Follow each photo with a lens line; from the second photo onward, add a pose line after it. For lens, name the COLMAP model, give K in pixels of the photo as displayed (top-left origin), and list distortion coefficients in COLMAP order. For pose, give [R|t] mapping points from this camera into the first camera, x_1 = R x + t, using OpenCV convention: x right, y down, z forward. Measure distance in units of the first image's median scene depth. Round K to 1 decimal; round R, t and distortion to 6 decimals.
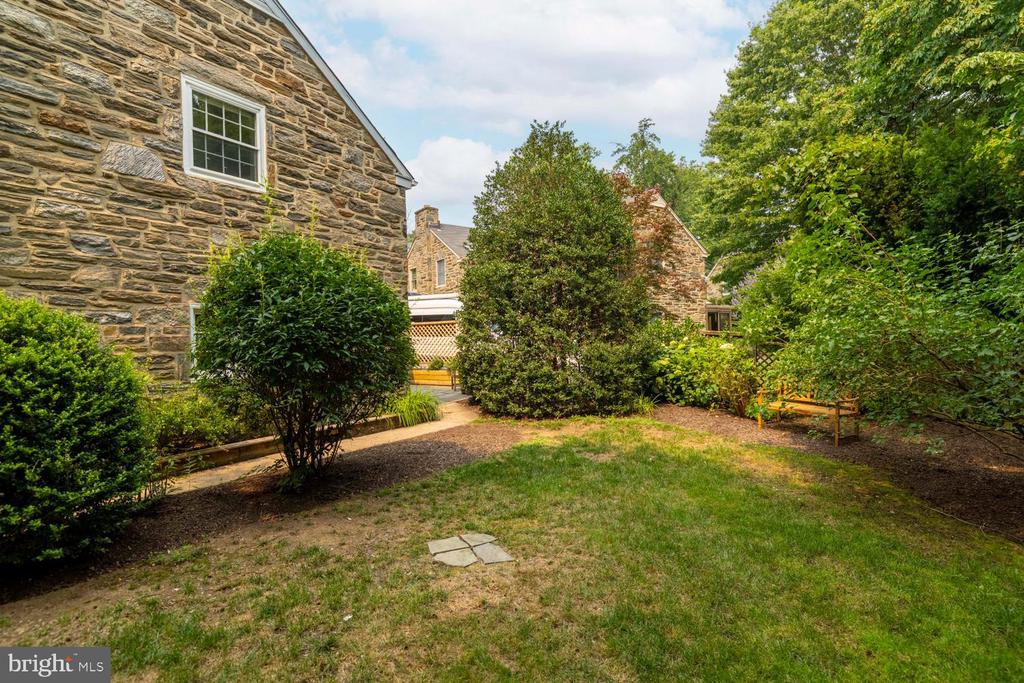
lens RADIAL K [[503.4, 0, 510.6], [0, 503.4, 340.2], [0, 0, 1]] dist [0.002256, -0.000333]
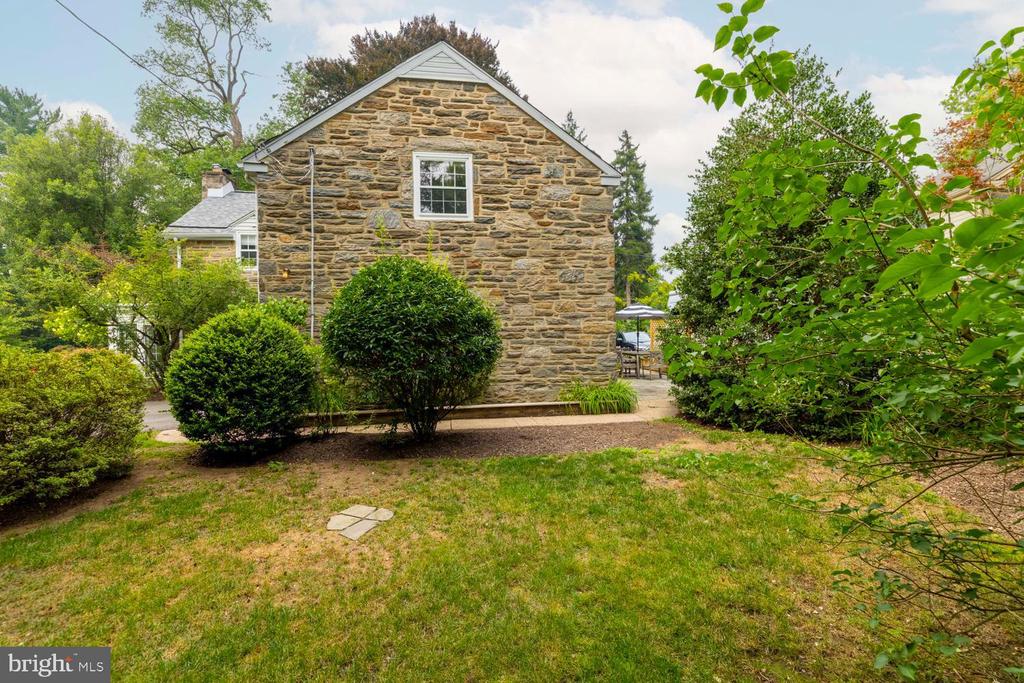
lens RADIAL K [[451.3, 0, 514.9], [0, 451.3, 336.7], [0, 0, 1]] dist [0.000105, 0.000097]
pose [[0.664288, 0.011380, -0.747390, 0.473987], [0.001045, 0.999869, 0.016153, -0.009190], [0.747476, -0.011511, 0.664189, 0.303291]]
